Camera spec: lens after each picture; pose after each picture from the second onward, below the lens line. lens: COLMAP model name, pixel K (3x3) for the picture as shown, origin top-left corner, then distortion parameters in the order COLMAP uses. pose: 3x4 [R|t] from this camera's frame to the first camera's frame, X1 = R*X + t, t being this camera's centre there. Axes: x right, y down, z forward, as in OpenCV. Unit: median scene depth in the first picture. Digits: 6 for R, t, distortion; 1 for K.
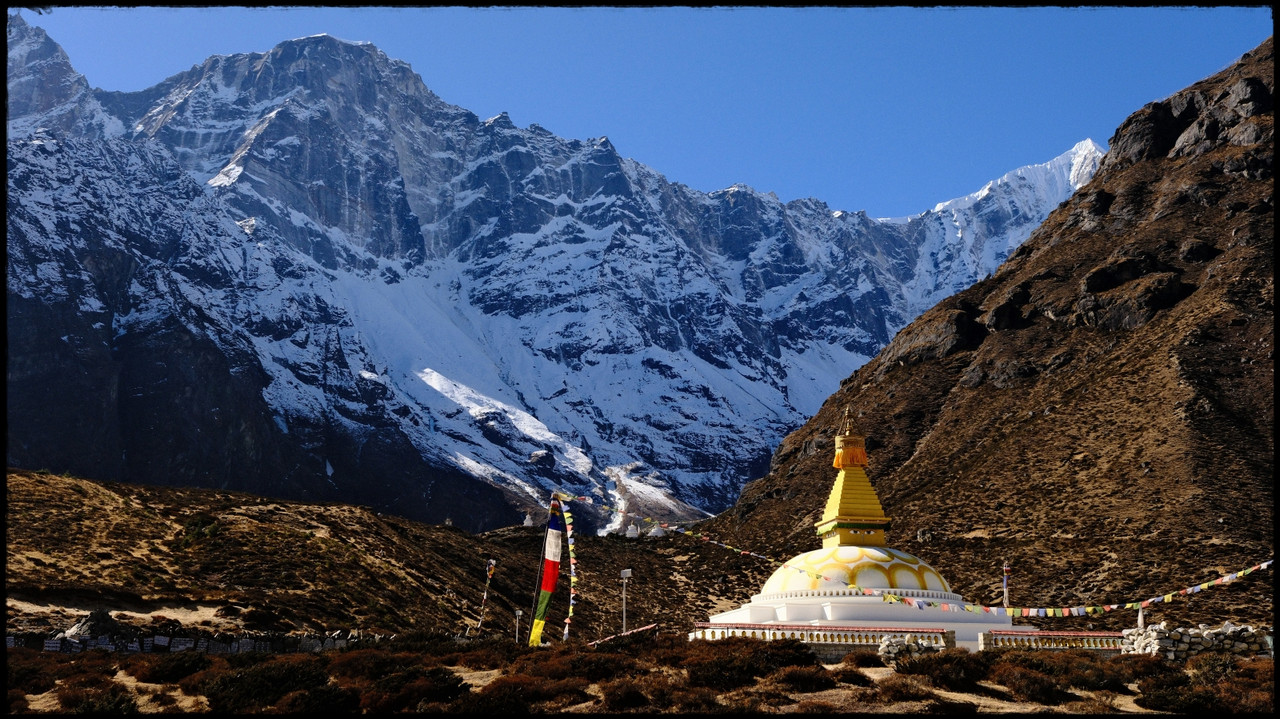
lens RADIAL K [[1361.2, 0, 628.8], [0, 1361.2, 357.8], [0, 0, 1]] dist [0.012522, 0.000000]
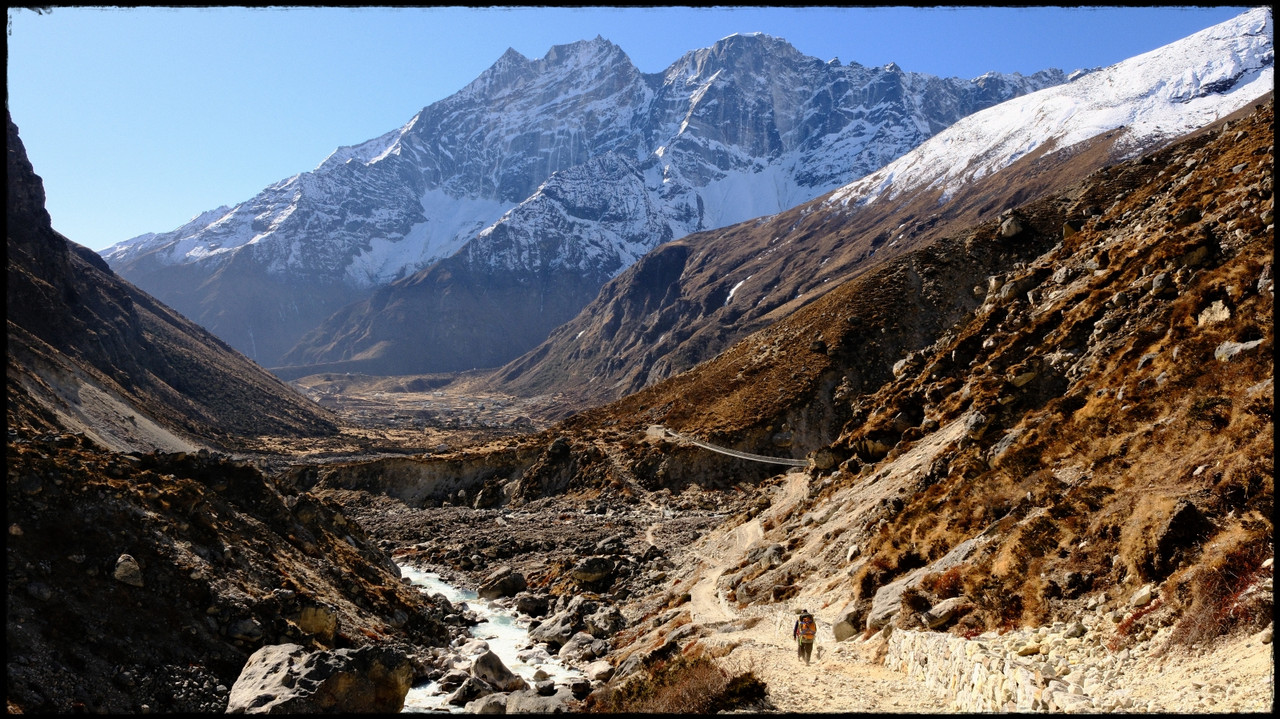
lens RADIAL K [[977.8, 0, 642.9], [0, 977.8, 361.6], [0, 0, 1]] dist [-0.005547, 0.006878]
pose [[0.857679, 0.029600, -0.513333, 0.405580], [0.105129, 0.967158, 0.231417, -0.125799], [0.503324, -0.252448, 0.826399, -0.350307]]
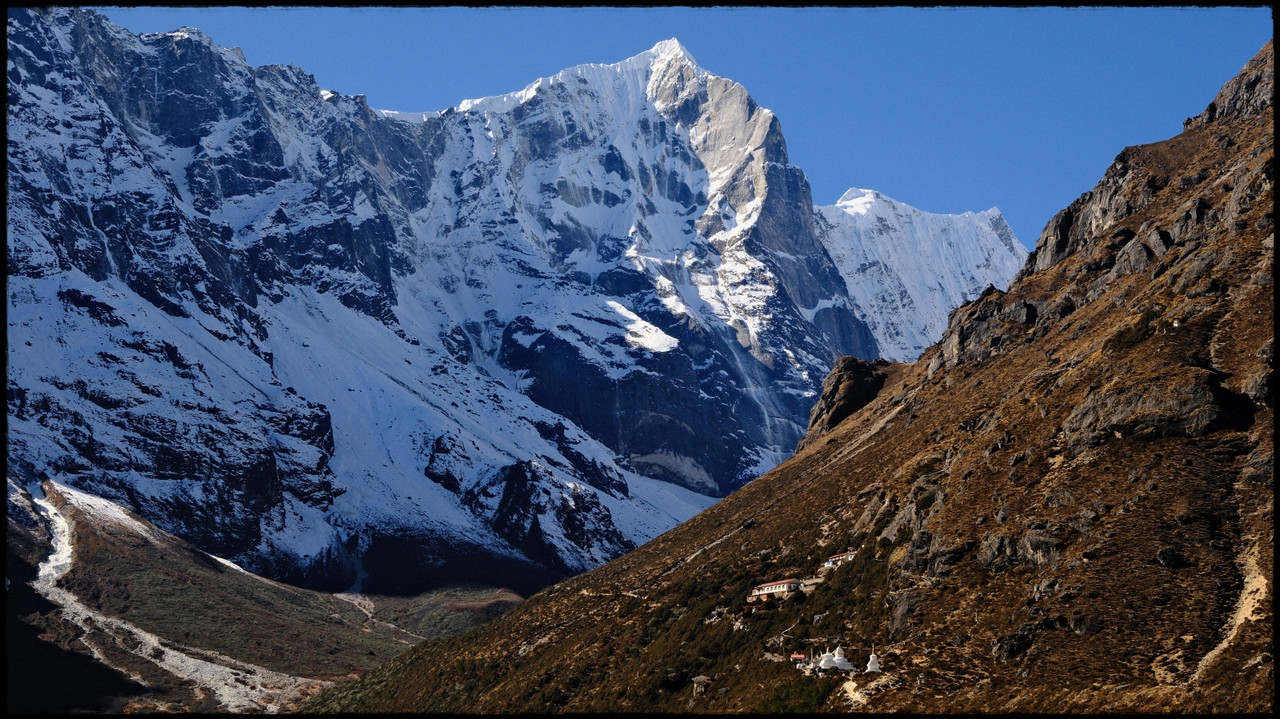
lens RADIAL K [[2044.0, 0, 631.2], [0, 2044.0, 362.6], [0, 0, 1]] dist [0.020313, 0.000000]
pose [[0.930877, 0.097941, 0.351960, -0.059723], [-0.108200, 0.994083, 0.009546, -0.002307], [-0.348943, -0.046968, 0.935966, 0.014381]]
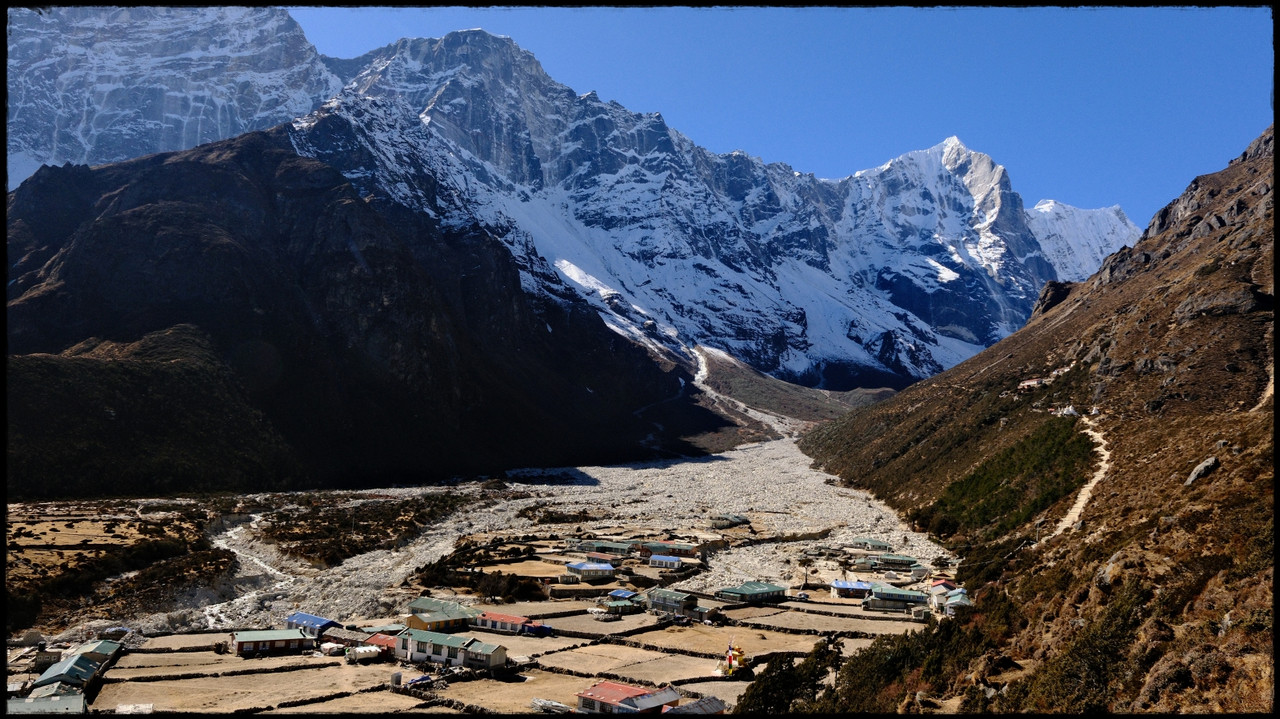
lens RADIAL K [[876.1, 0, 637.9], [0, 876.1, 360.0], [0, 0, 1]] dist [-0.012912, 0.004940]
pose [[0.997084, 0.062323, 0.044032, -0.072570], [-0.067125, 0.990780, 0.117681, -0.002644], [-0.036292, -0.120294, 0.992075, 0.001324]]
